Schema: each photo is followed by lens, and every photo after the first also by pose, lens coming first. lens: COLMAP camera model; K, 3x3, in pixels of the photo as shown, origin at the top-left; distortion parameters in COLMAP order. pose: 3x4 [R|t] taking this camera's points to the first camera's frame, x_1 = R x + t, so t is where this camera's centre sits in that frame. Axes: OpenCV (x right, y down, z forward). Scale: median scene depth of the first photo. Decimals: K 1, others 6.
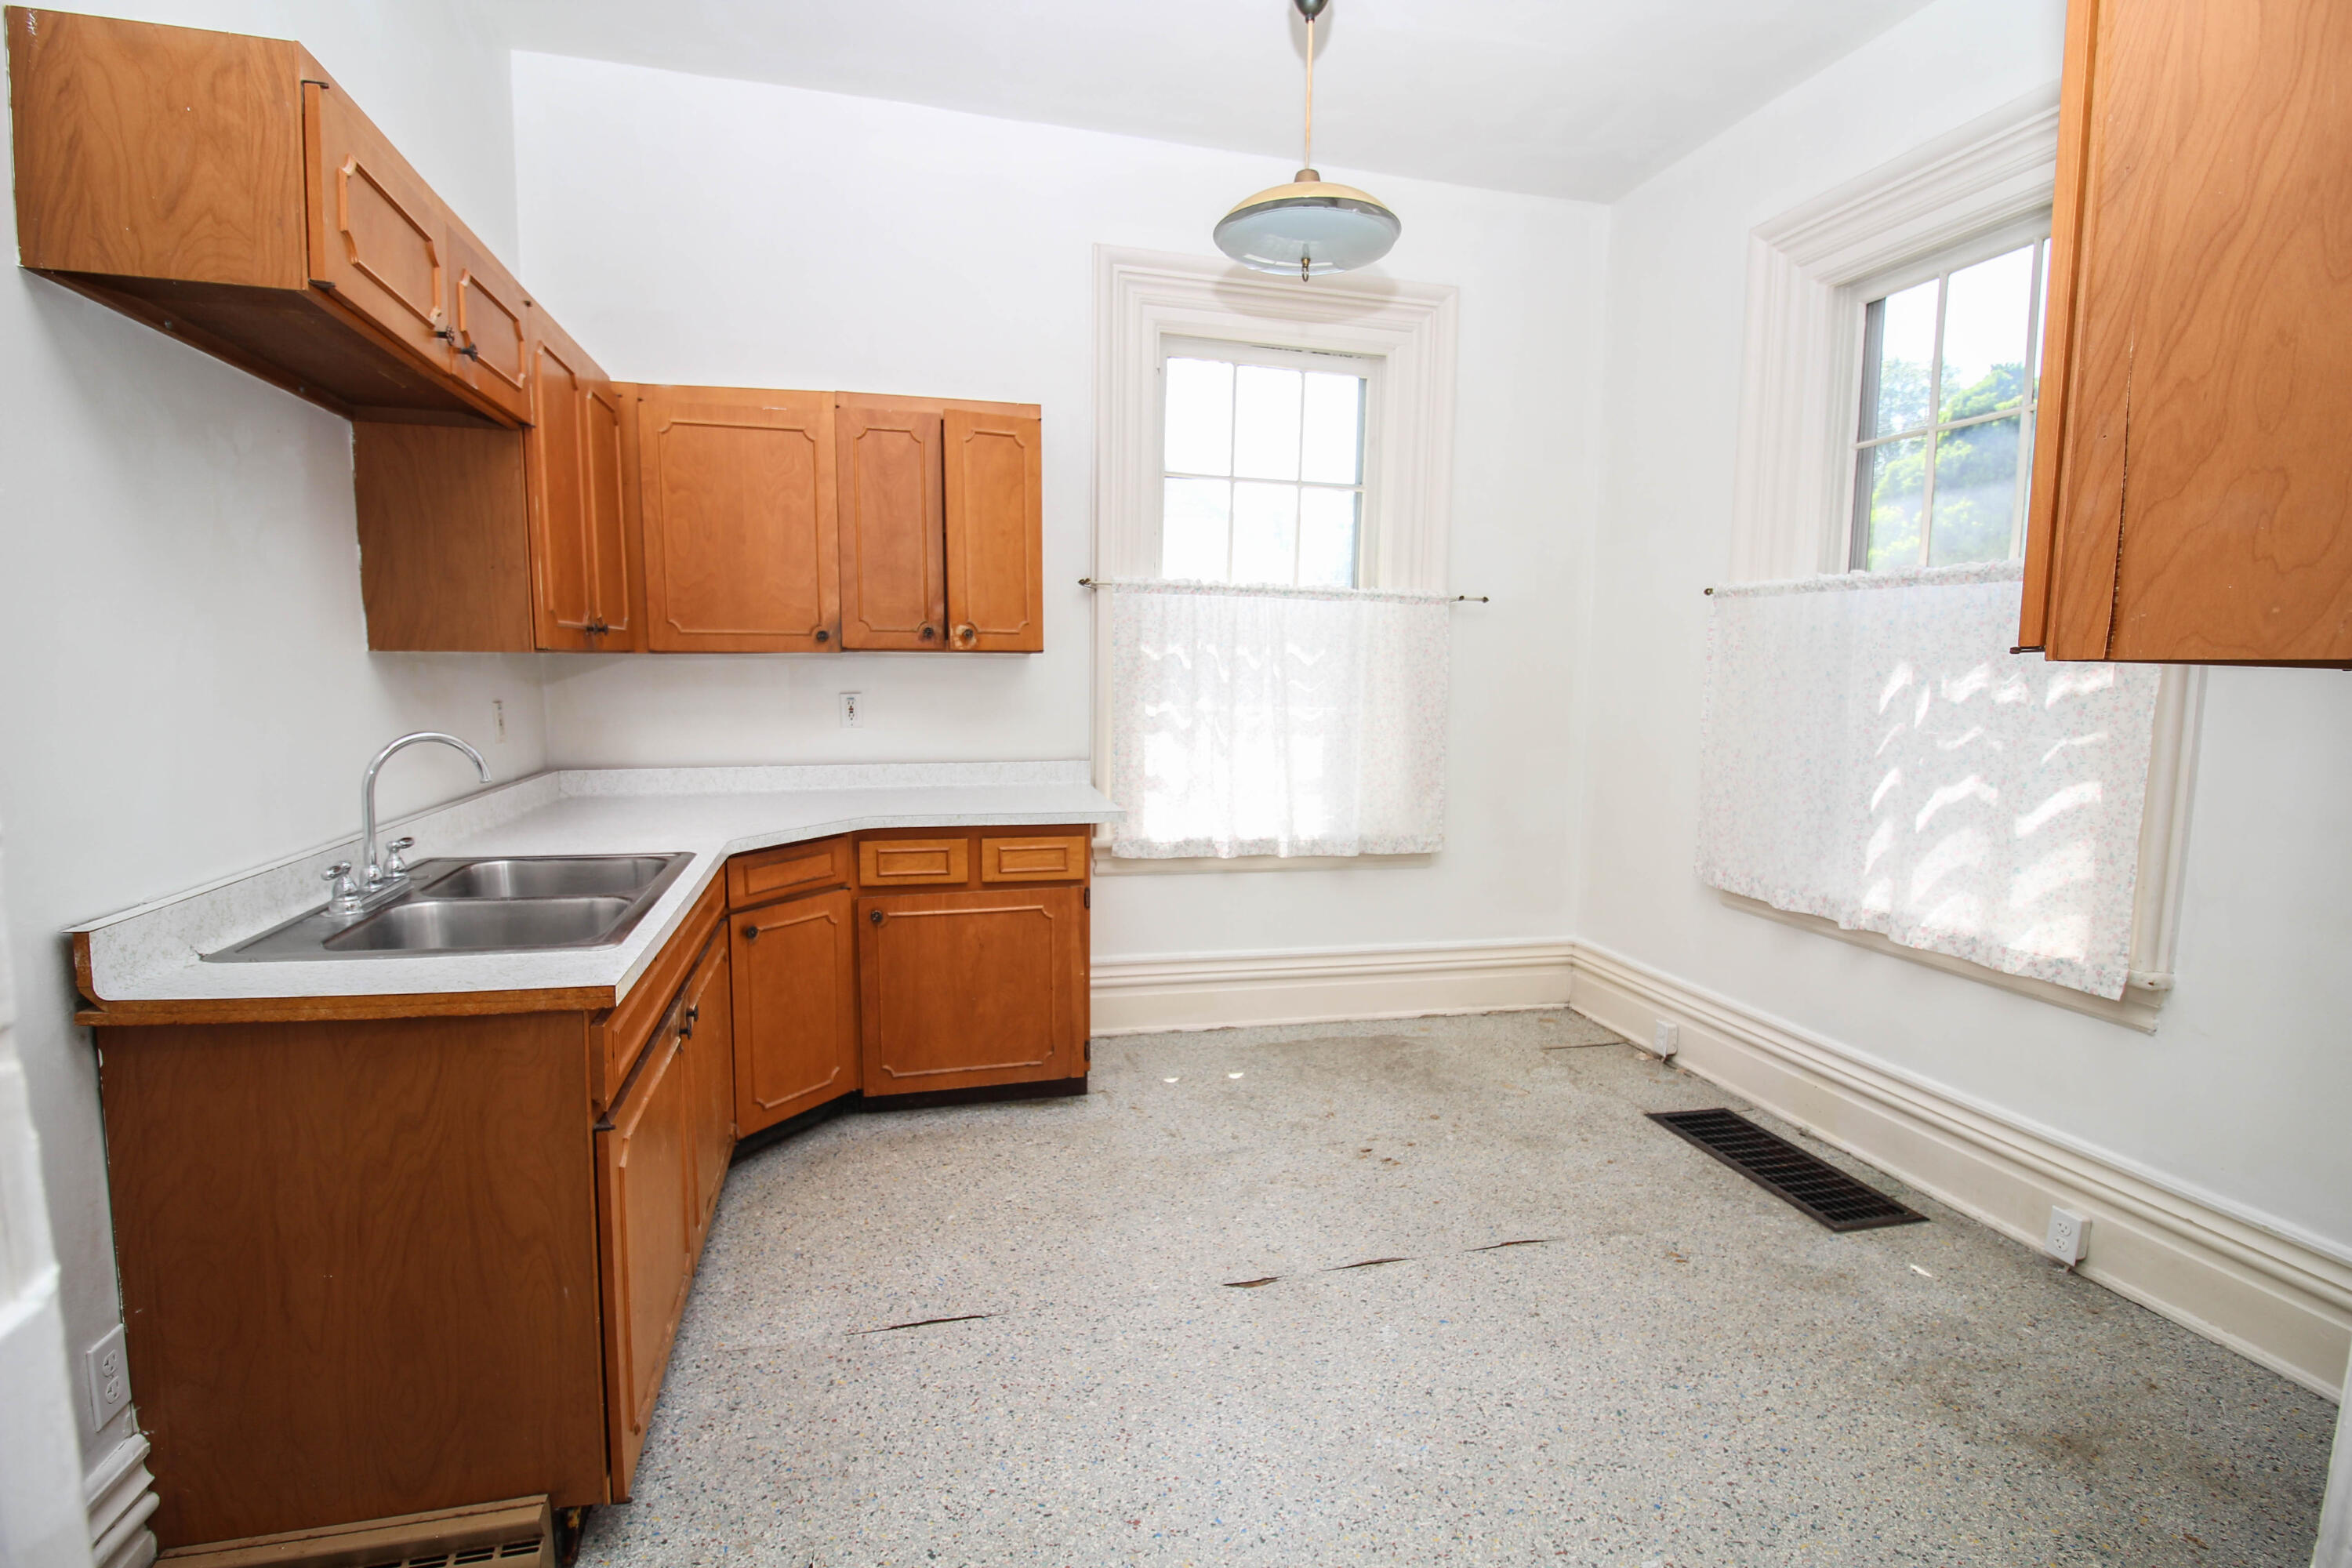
lens RADIAL K [[1093.4, 0, 1167.7], [0, 1093.4, 774.7], [0, 0, 1]] dist [-0.003544, -0.007819]
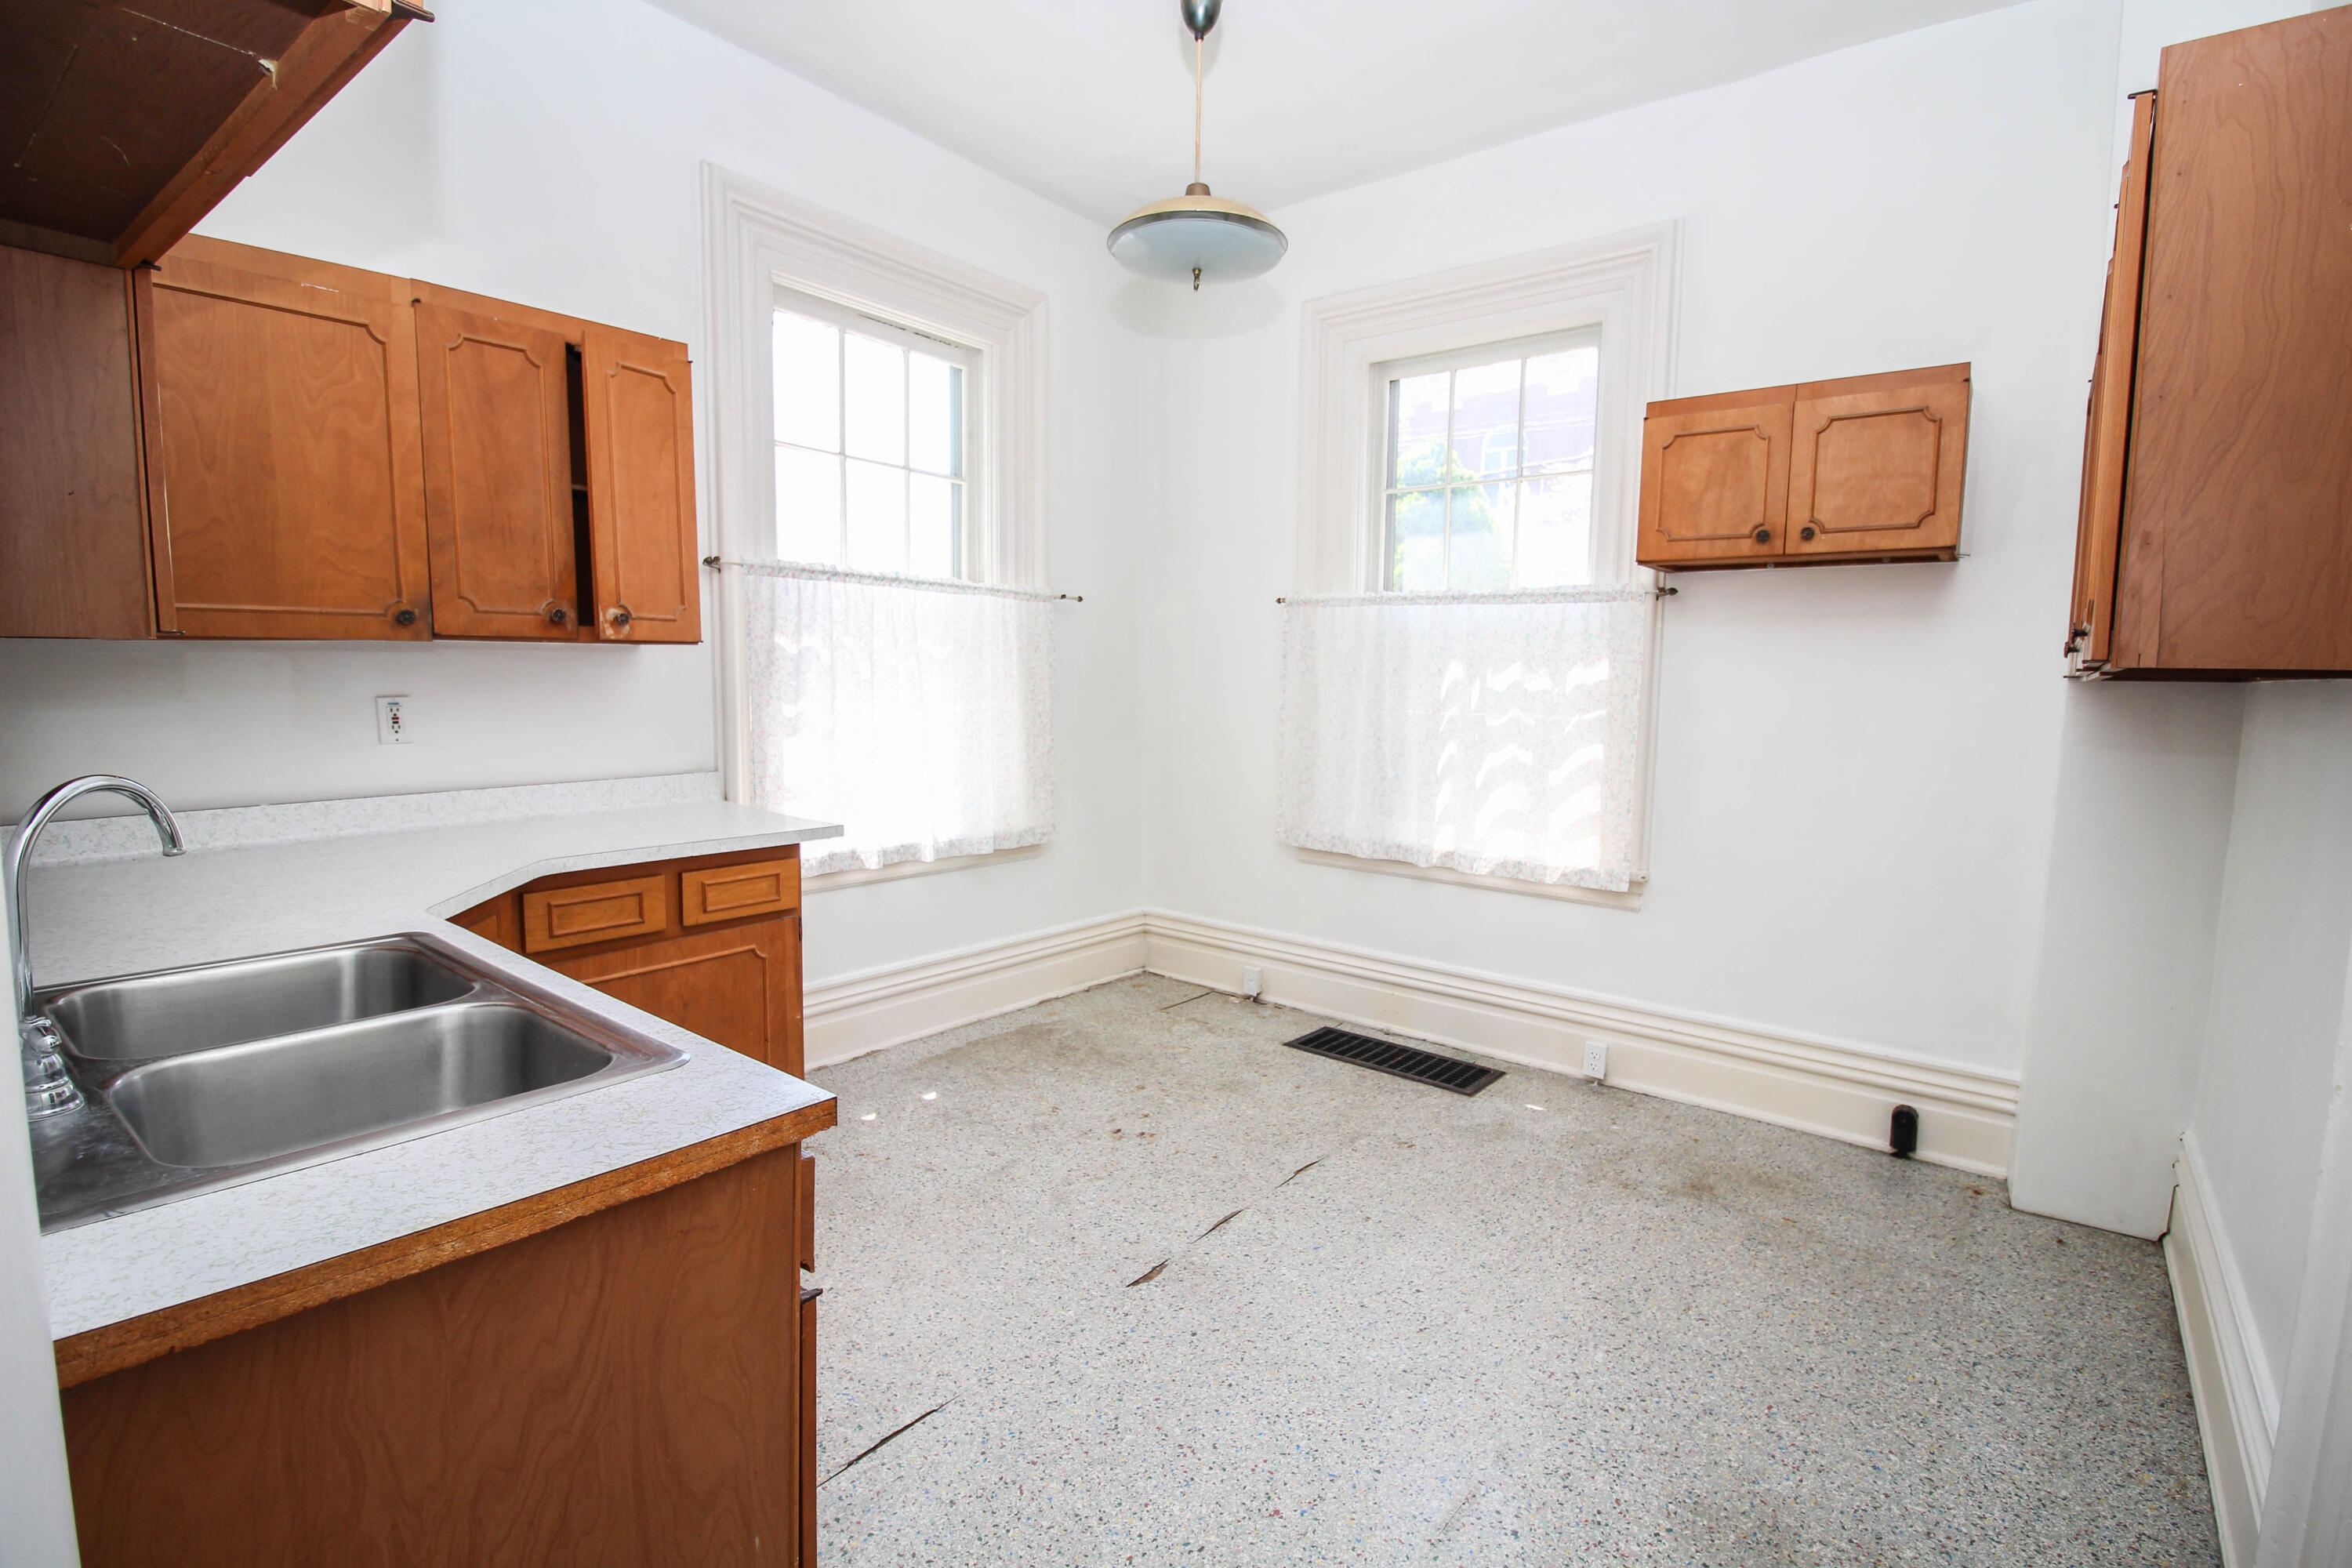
lens RADIAL K [[1093.4, 0, 1193.4], [0, 1093.4, 774.1], [0, 0, 1]] dist [-0.003544, -0.007819]
pose [[0.796298, -0.057651, 0.602151, -0.345984], [0.053692, 0.998255, 0.024571, -0.014330], [-0.602517, 0.012765, 0.798004, 0.120660]]
